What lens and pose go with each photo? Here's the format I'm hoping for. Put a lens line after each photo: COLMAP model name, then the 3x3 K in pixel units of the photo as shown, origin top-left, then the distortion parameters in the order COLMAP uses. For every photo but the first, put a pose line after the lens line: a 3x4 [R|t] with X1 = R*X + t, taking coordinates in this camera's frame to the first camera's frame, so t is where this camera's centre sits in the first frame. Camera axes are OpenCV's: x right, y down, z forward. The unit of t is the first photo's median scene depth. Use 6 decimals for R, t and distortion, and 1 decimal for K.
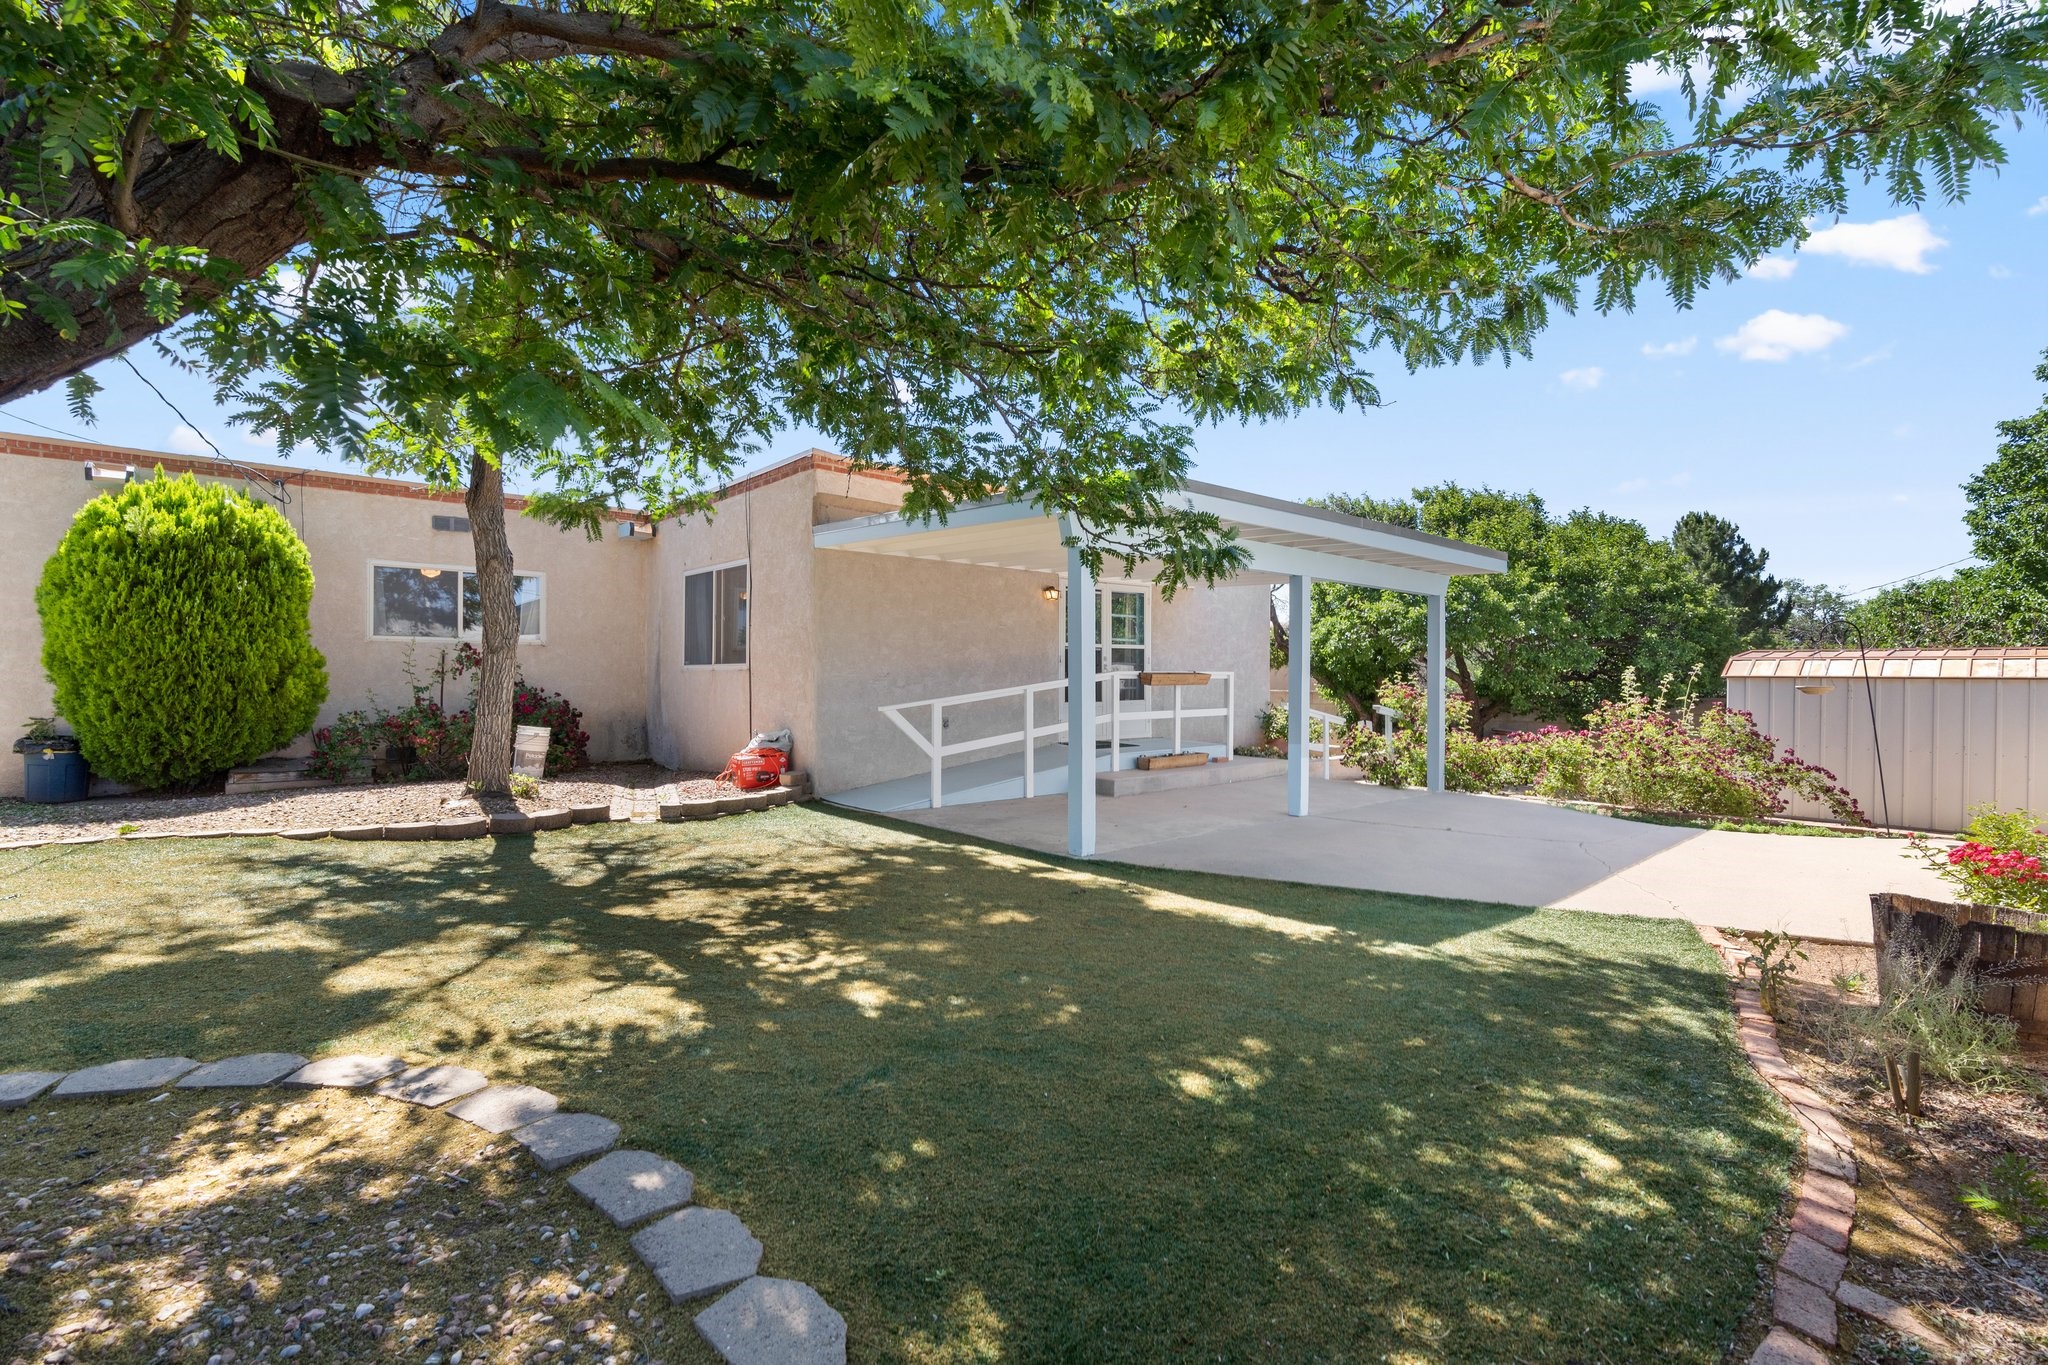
lens RADIAL K [[922.0, 0, 1018.4], [0, 922.0, 668.4], [0, 0, 1]] dist [-0.017390, 0.005736]
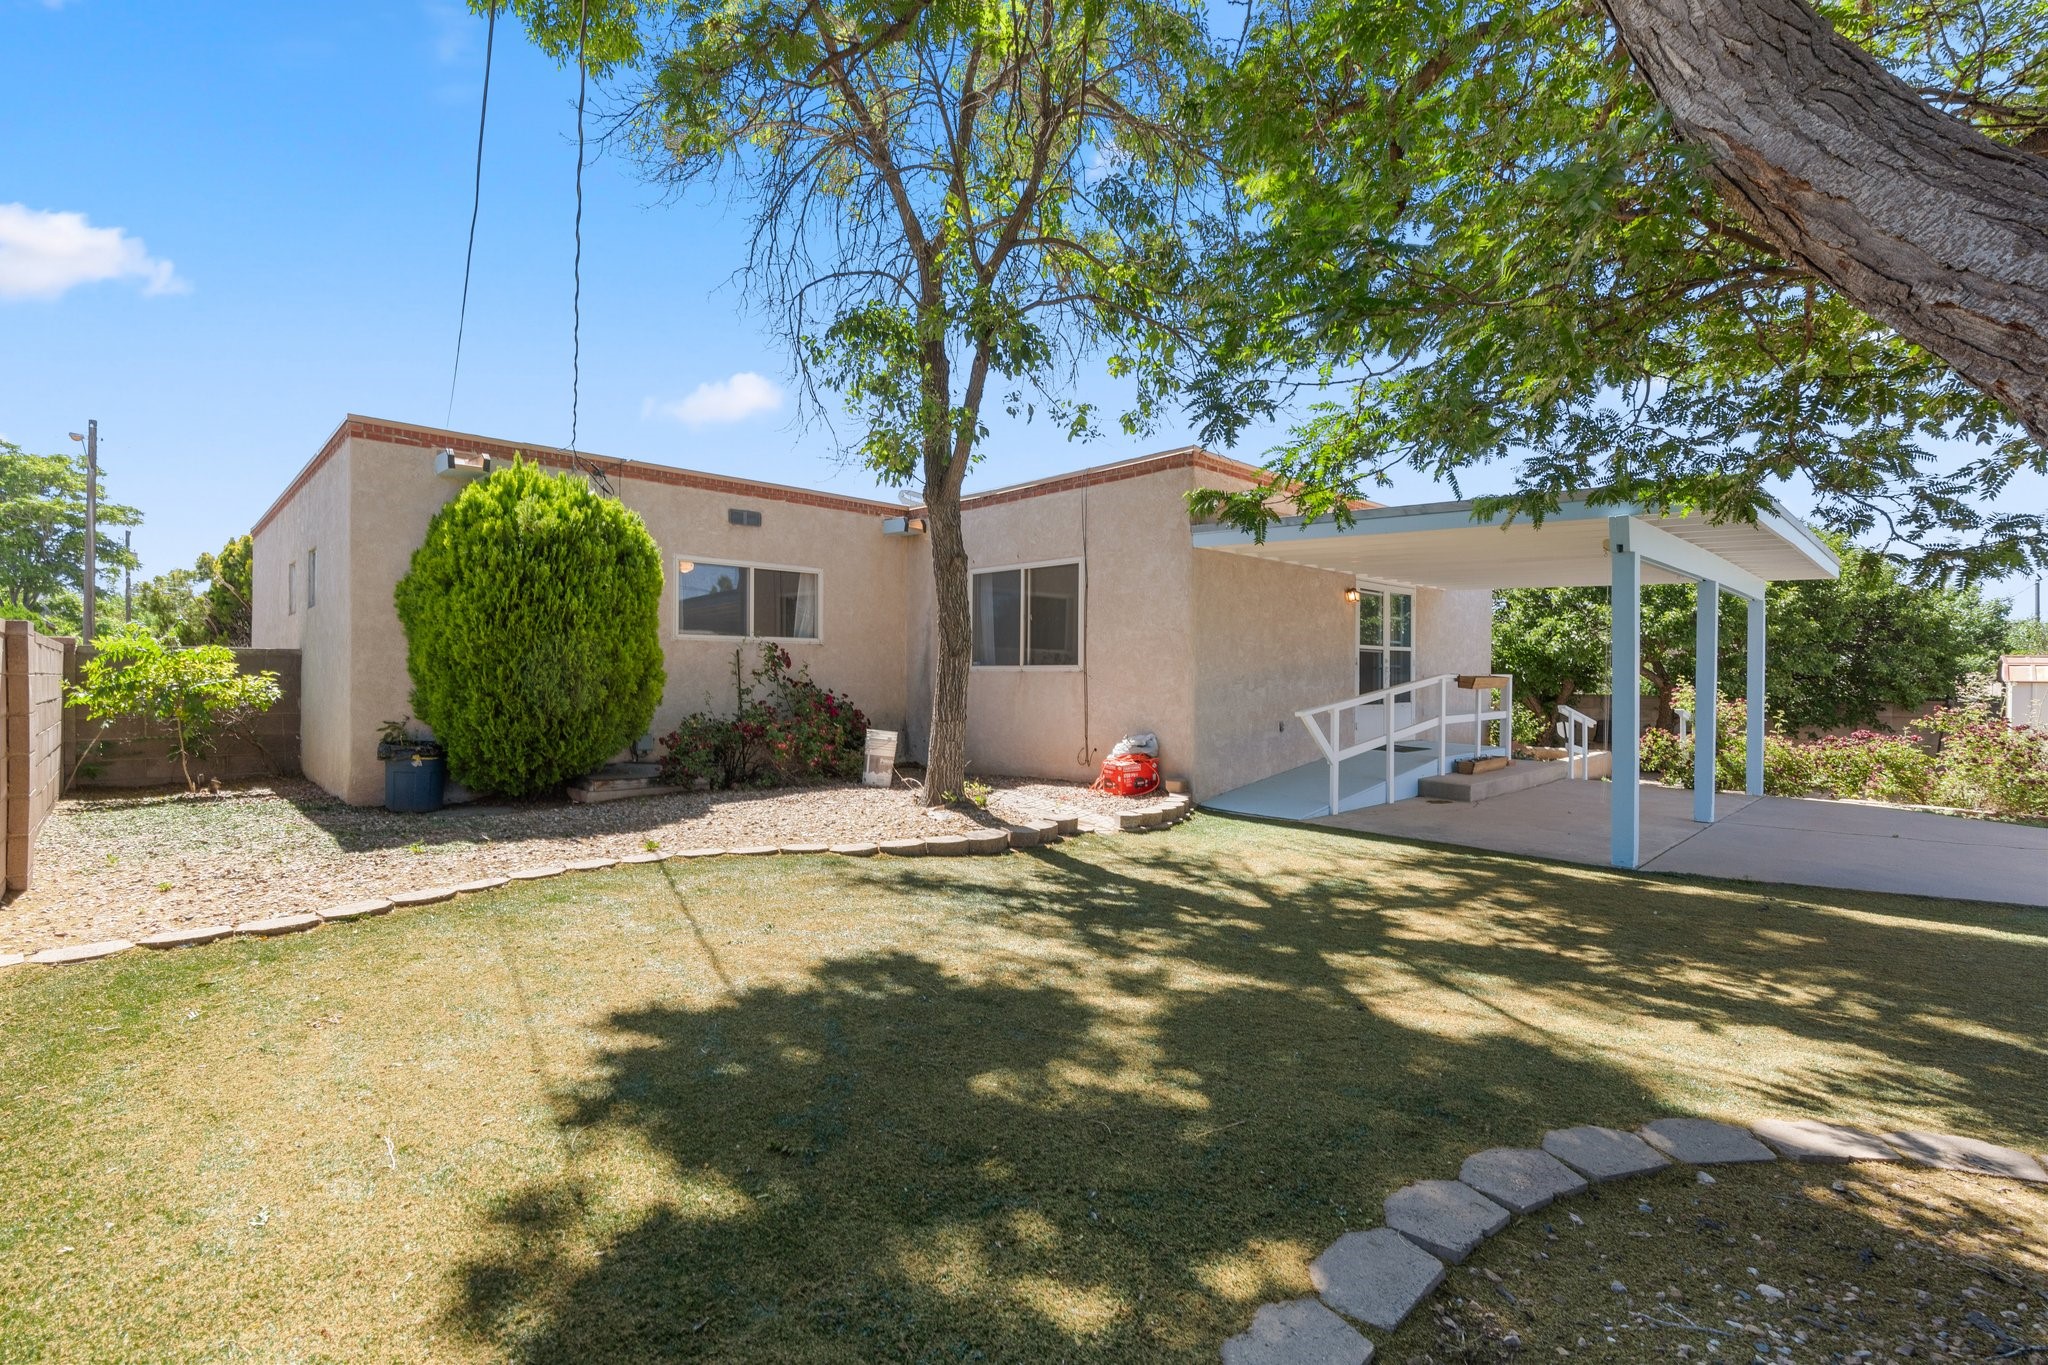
lens RADIAL K [[922.0, 0, 1018.4], [0, 922.0, 668.4], [0, 0, 1]] dist [-0.017390, 0.005736]
pose [[0.999518, 0.003545, 0.030857, -0.650952], [-0.003675, 0.999985, 0.004141, -0.009534], [-0.030842, -0.004253, 0.999515, 0.054569]]
